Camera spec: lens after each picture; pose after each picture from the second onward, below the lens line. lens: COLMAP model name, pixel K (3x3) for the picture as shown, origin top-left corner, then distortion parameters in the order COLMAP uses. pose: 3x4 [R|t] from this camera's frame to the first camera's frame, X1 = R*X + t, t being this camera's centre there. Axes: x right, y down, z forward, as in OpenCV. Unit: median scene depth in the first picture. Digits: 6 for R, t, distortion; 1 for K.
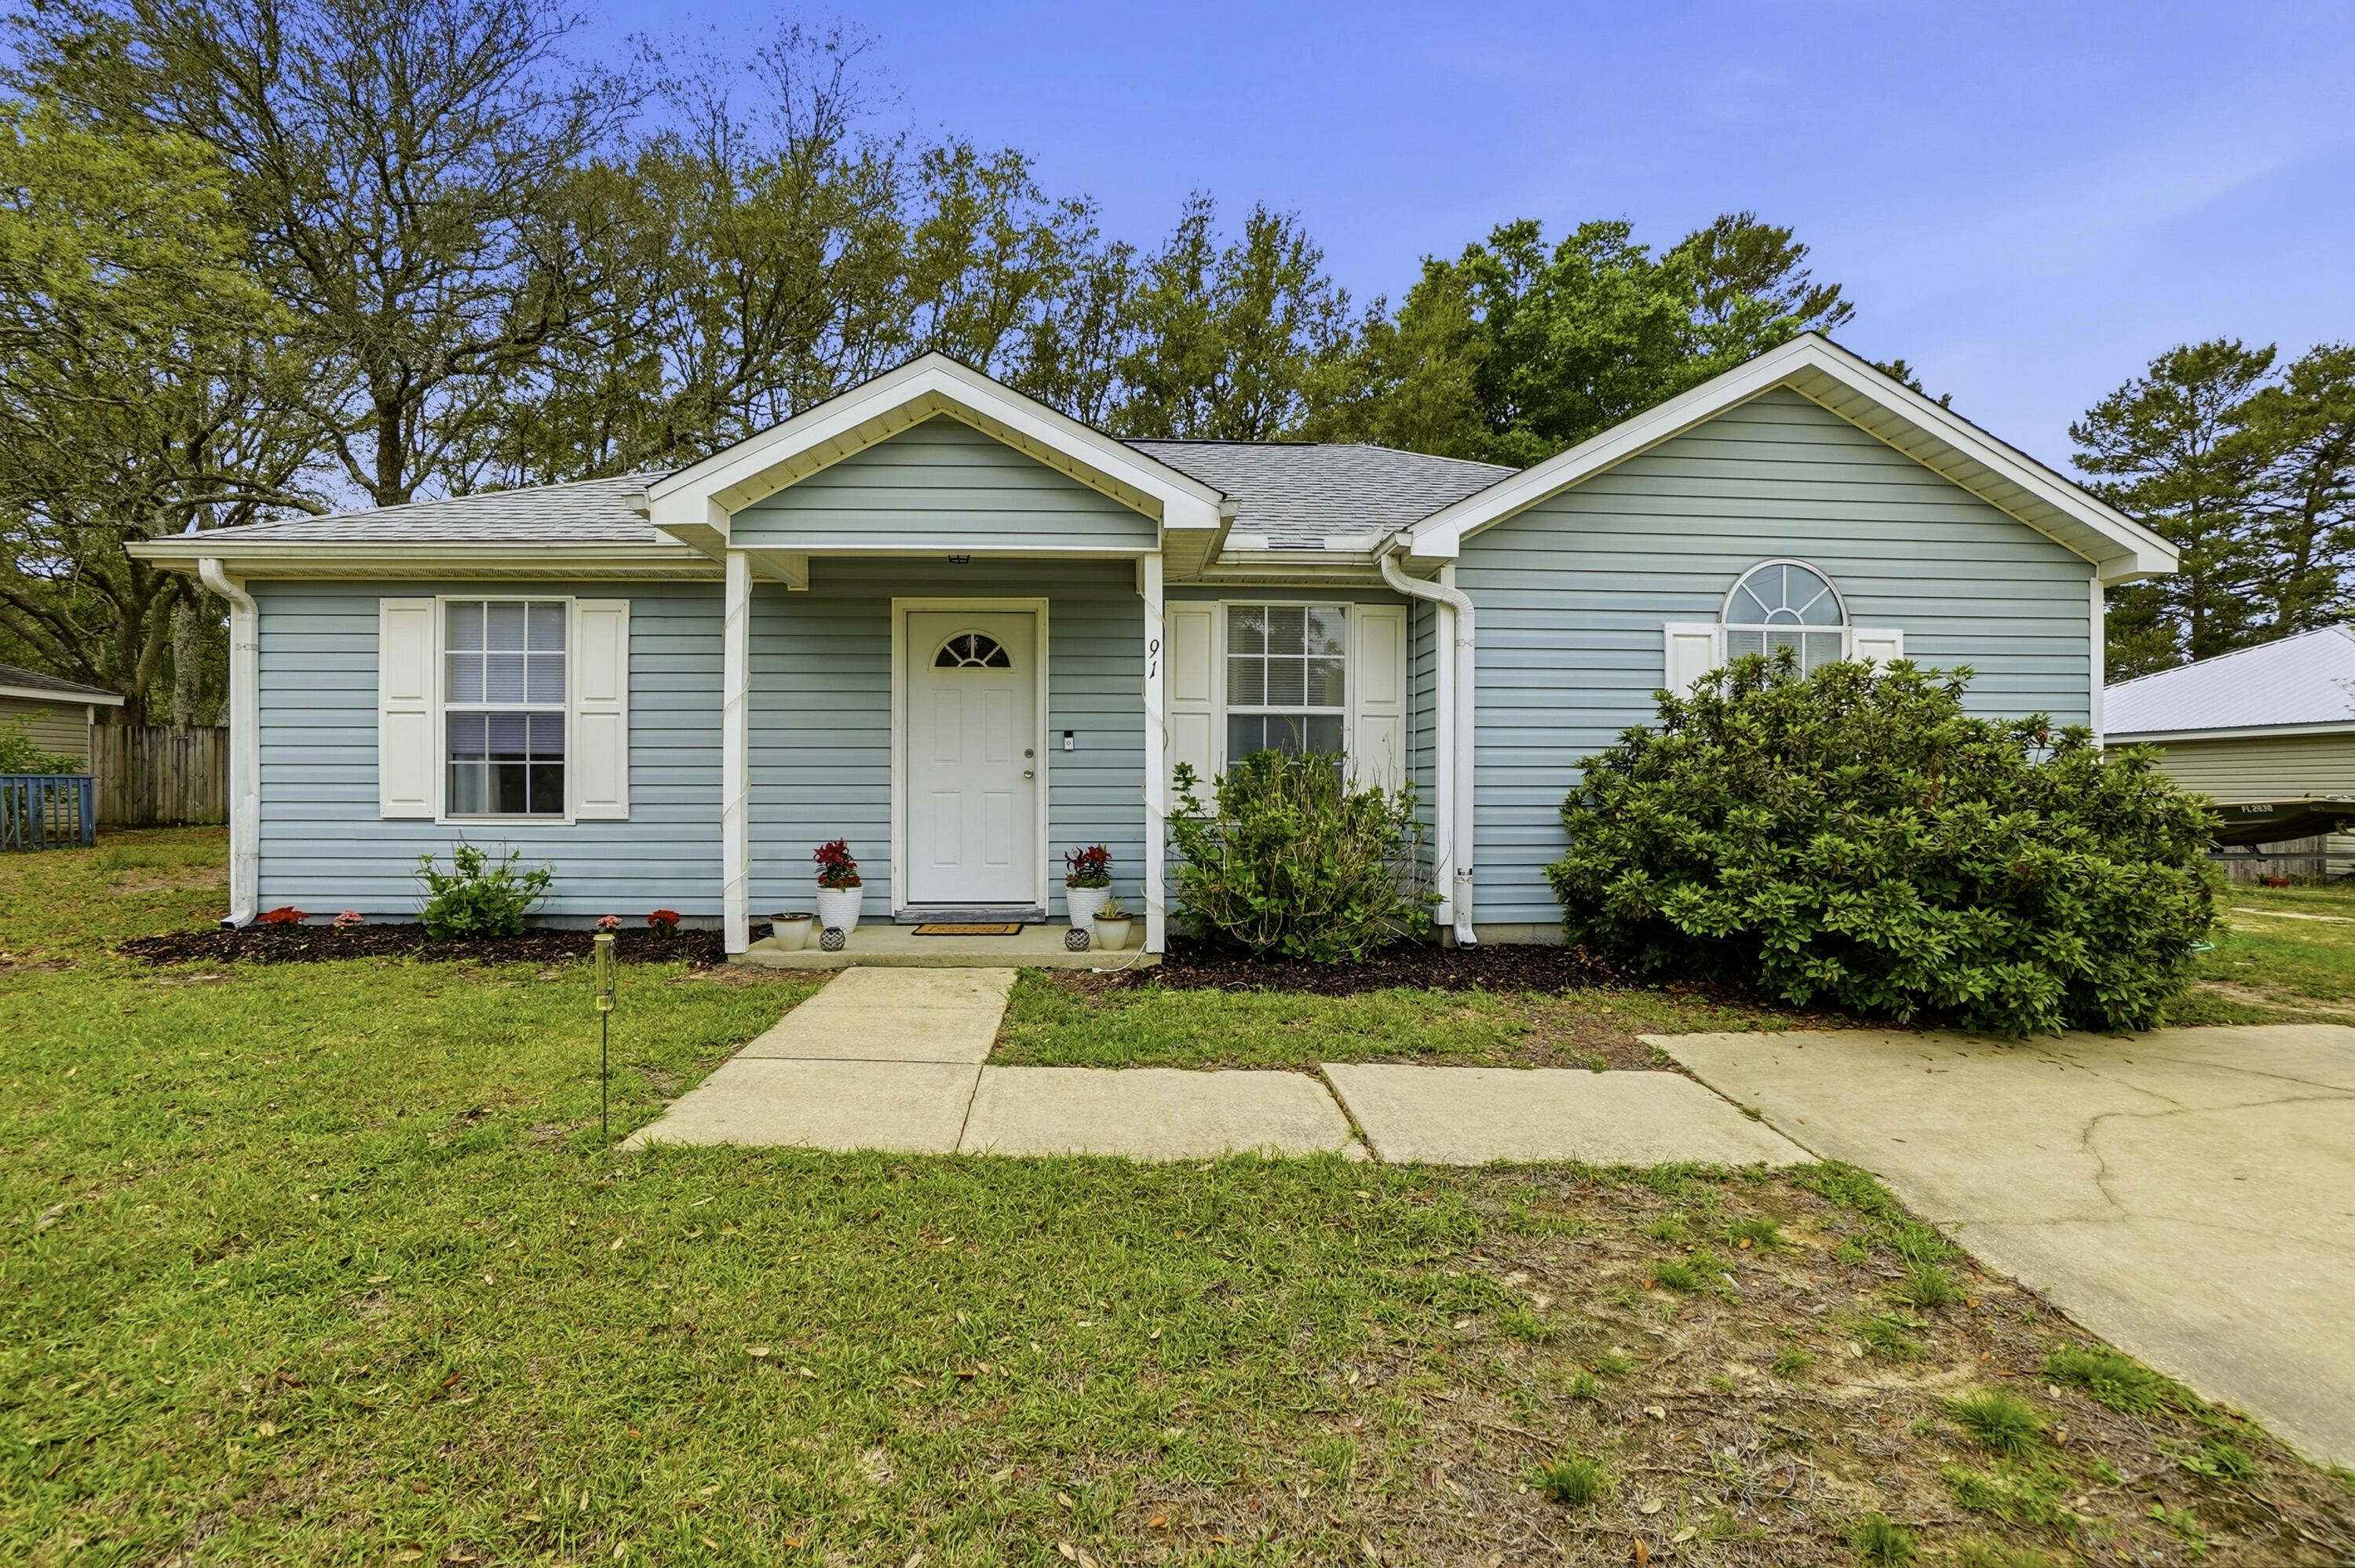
lens RADIAL K [[1060.4, 0, 1175.3], [0, 1060.4, 786.5], [0, 0, 1]] dist [-0.057705, 0.016976]
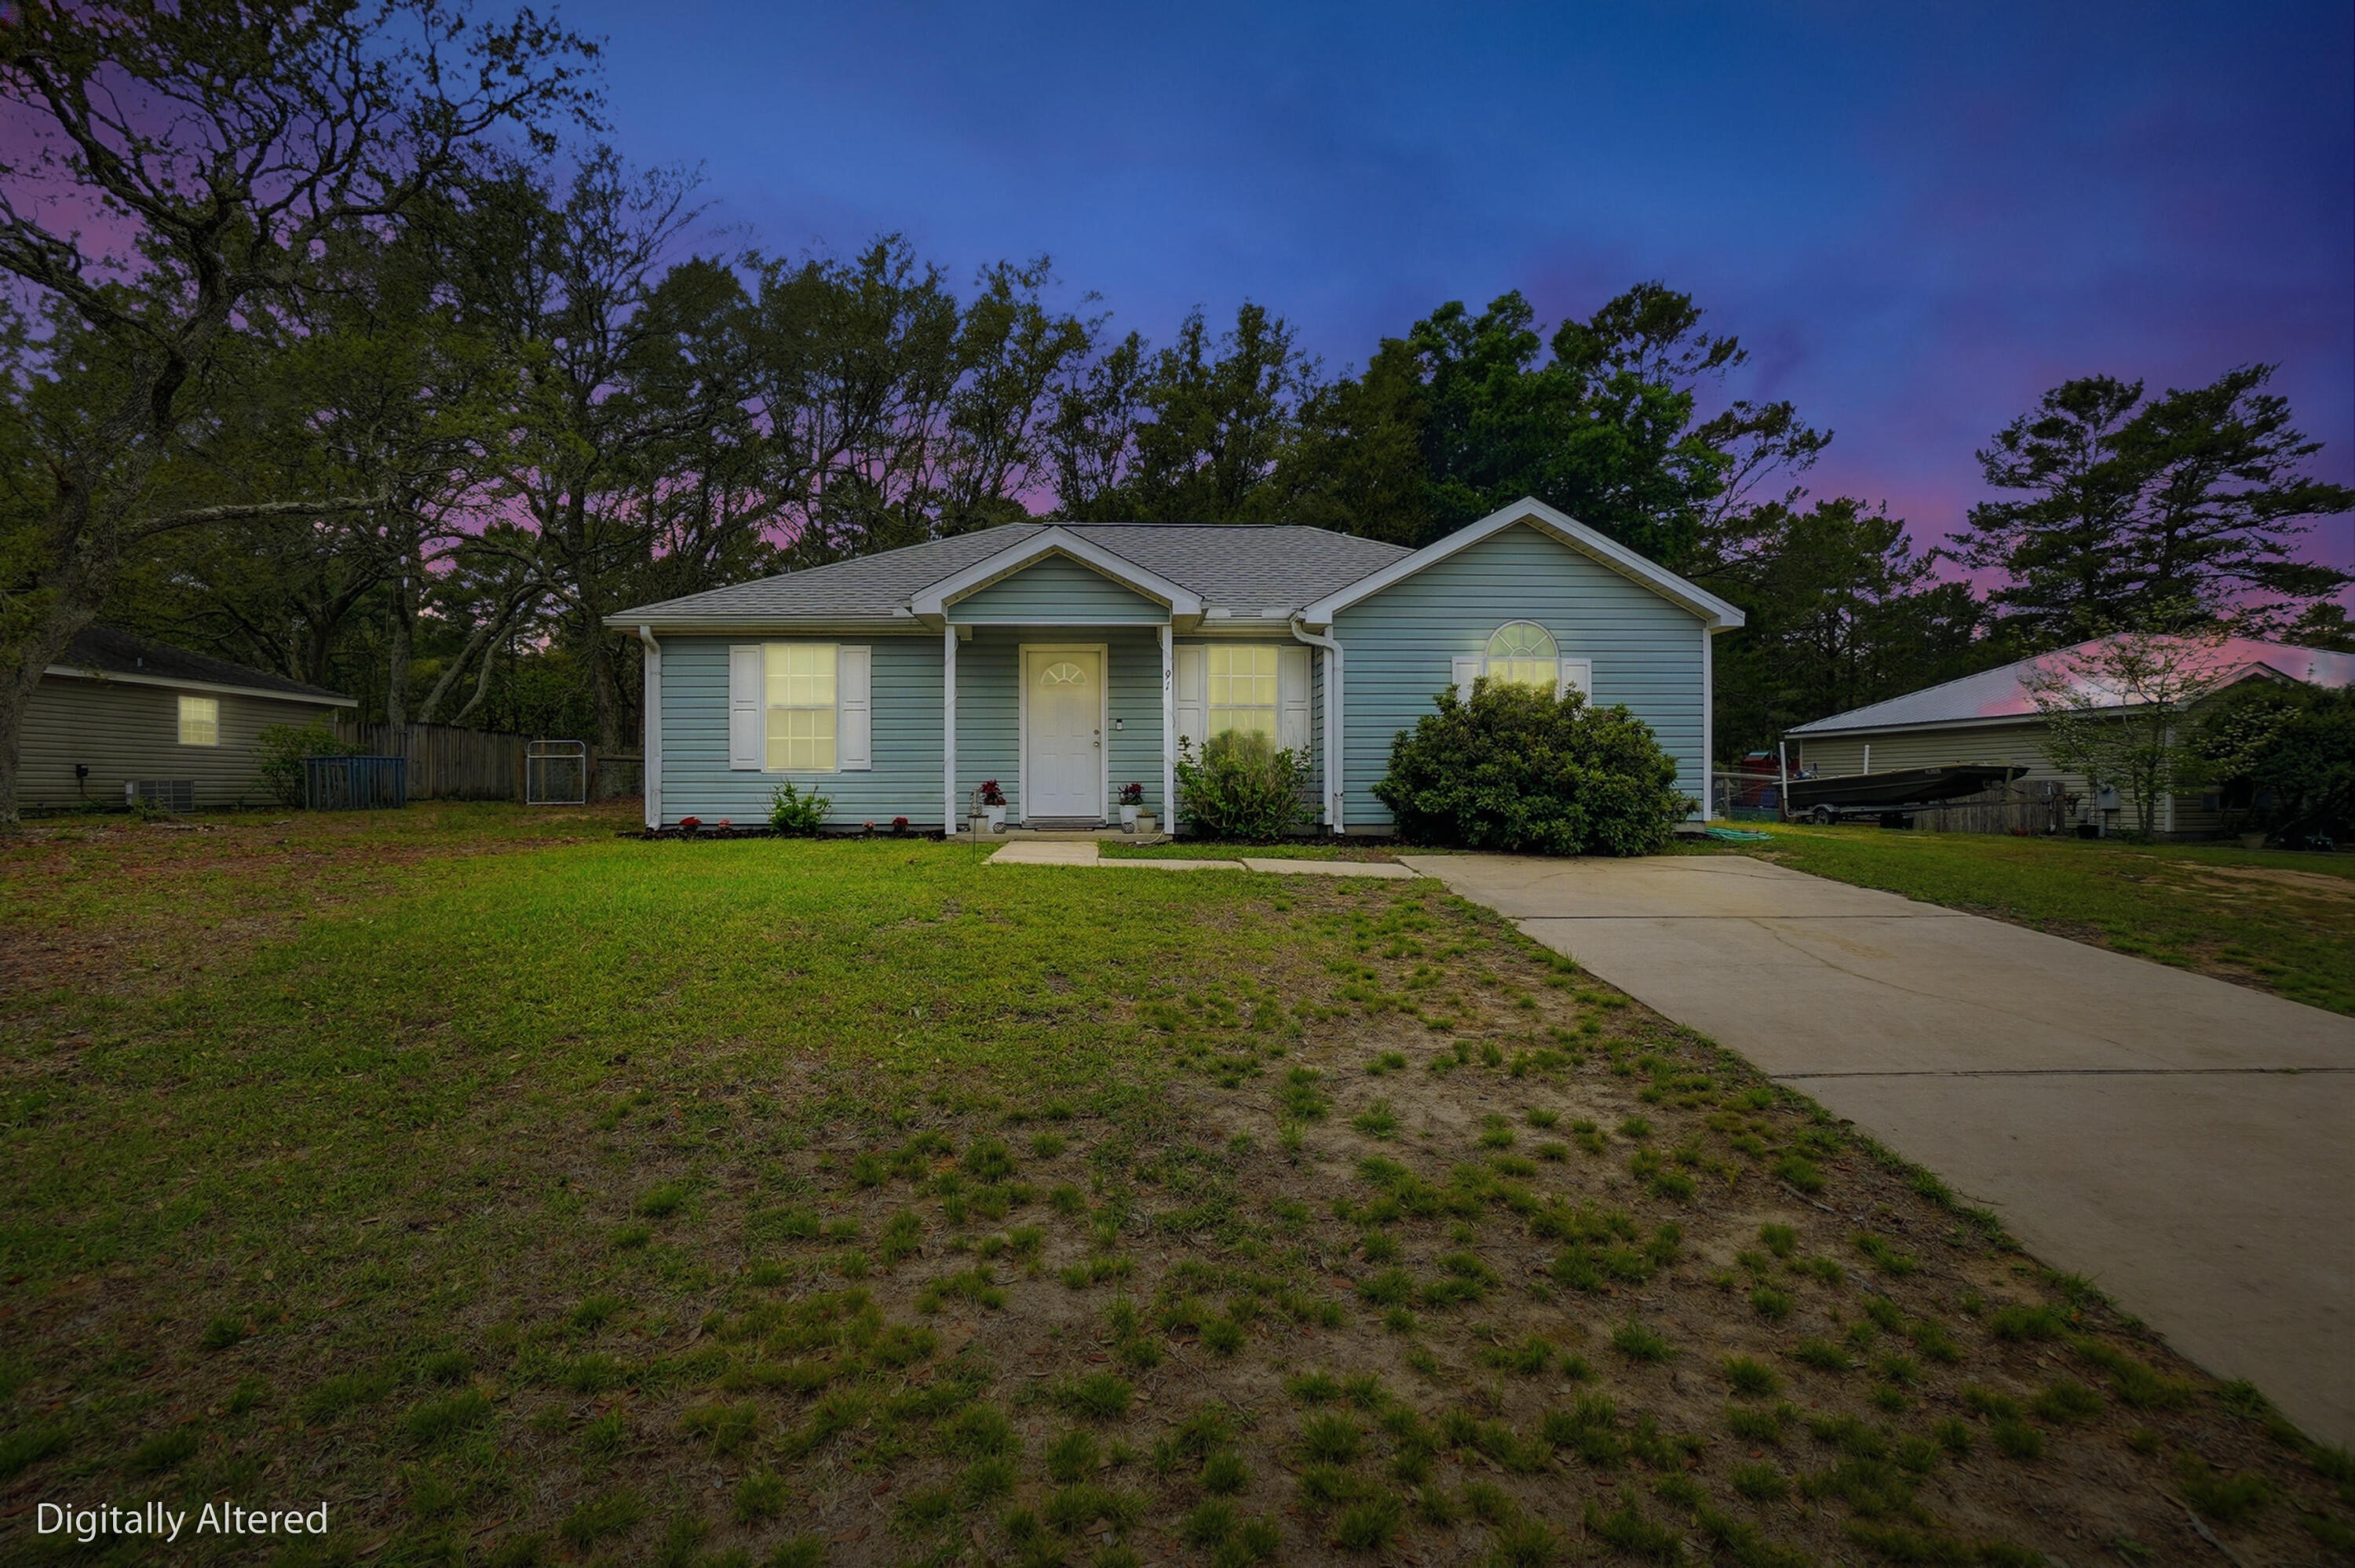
lens RADIAL K [[1060.4, 0, 1180.1], [0, 1060.4, 779.3], [0, 0, 1]] dist [-0.057705, 0.016976]
pose [[0.999985, -0.005234, -0.001480, 0.003545], [0.005231, 0.999983, -0.002468, 0.055176], [0.001493, 0.002460, 0.999996, -0.808332]]
